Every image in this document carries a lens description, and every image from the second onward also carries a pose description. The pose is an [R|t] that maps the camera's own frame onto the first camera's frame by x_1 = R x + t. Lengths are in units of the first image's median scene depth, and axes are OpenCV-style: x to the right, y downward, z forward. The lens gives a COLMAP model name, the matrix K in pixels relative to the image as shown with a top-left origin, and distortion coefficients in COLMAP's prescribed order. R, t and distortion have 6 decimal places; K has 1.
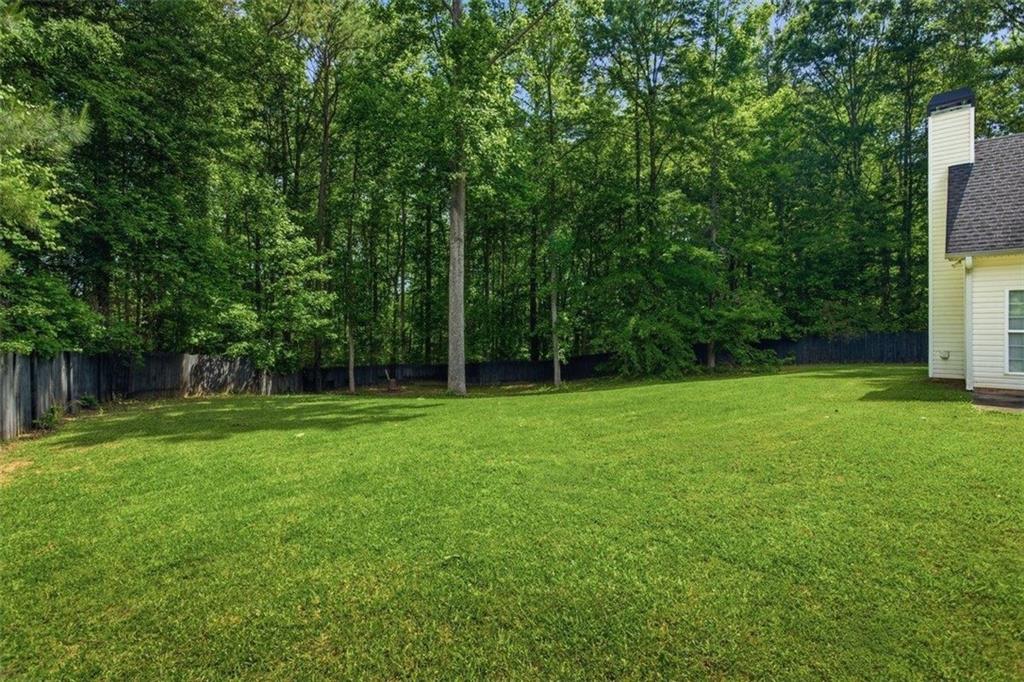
lens RADIAL K [[490.8, 0, 513.2], [0, 490.8, 325.0], [0, 0, 1]] dist [0.000619, 0.001242]
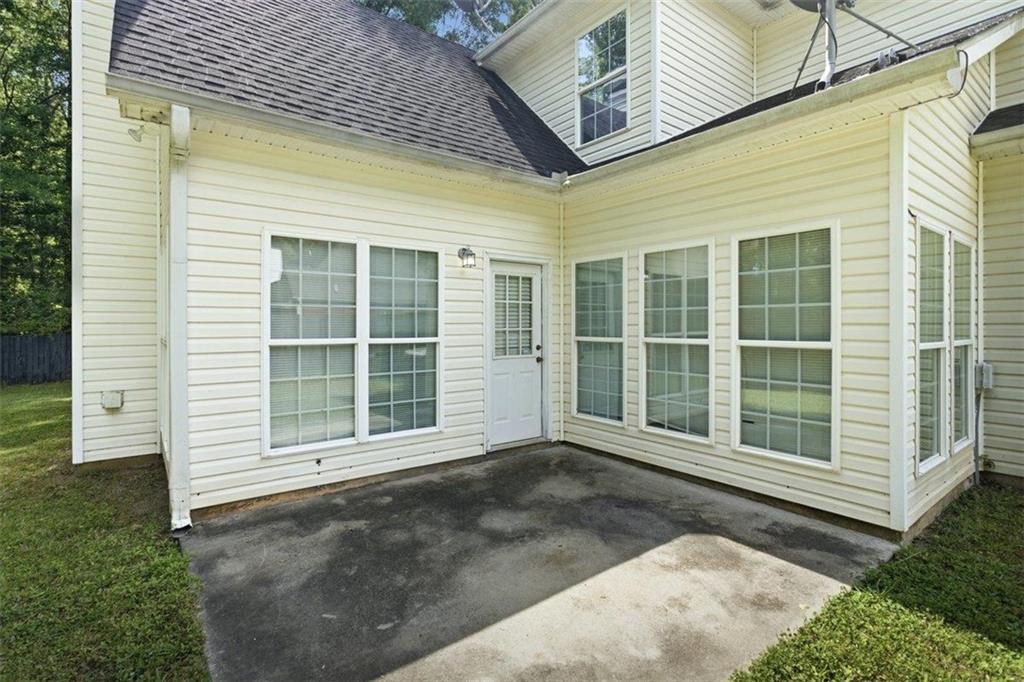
lens RADIAL K [[490.8, 0, 513.2], [0, 490.8, 325.0], [0, 0, 1]] dist [0.000619, 0.001242]
pose [[0.173481, 0.000336, 0.984837, 0.644888], [0.000411, 1.000000, -0.000413, -0.000124], [-0.984837, 0.000477, 0.173481, 0.725443]]
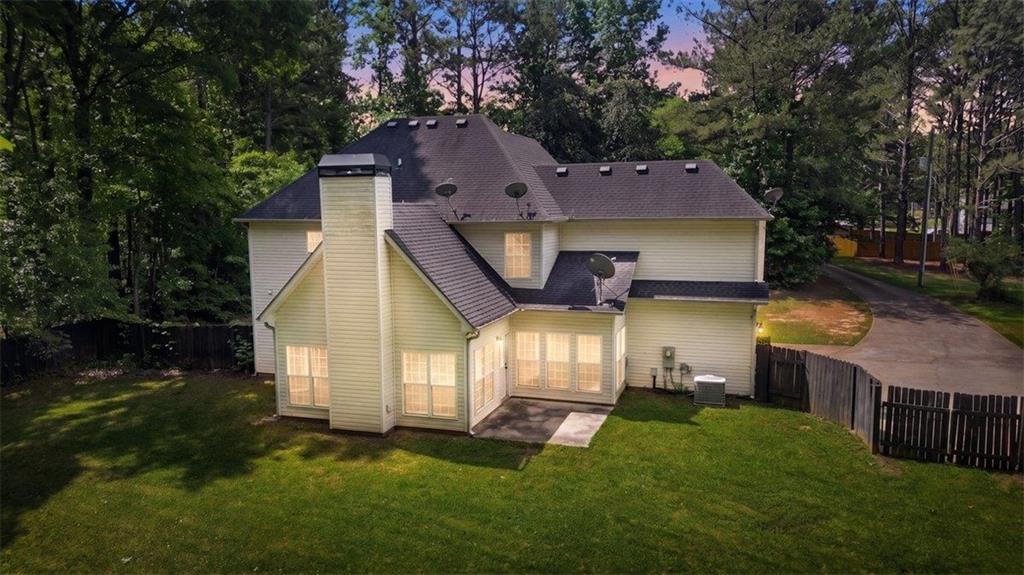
lens RADIAL K [[710.8, 0, 512.0], [0, 710.8, 287.5], [0, 0, 1]] dist [0.081429, -0.093310]
pose [[-0.415622, -0.106869, 0.903237, -0.692103], [0.004108, 0.992842, 0.119361, -0.445536], [-0.909528, 0.053320, -0.412208, 1.624465]]
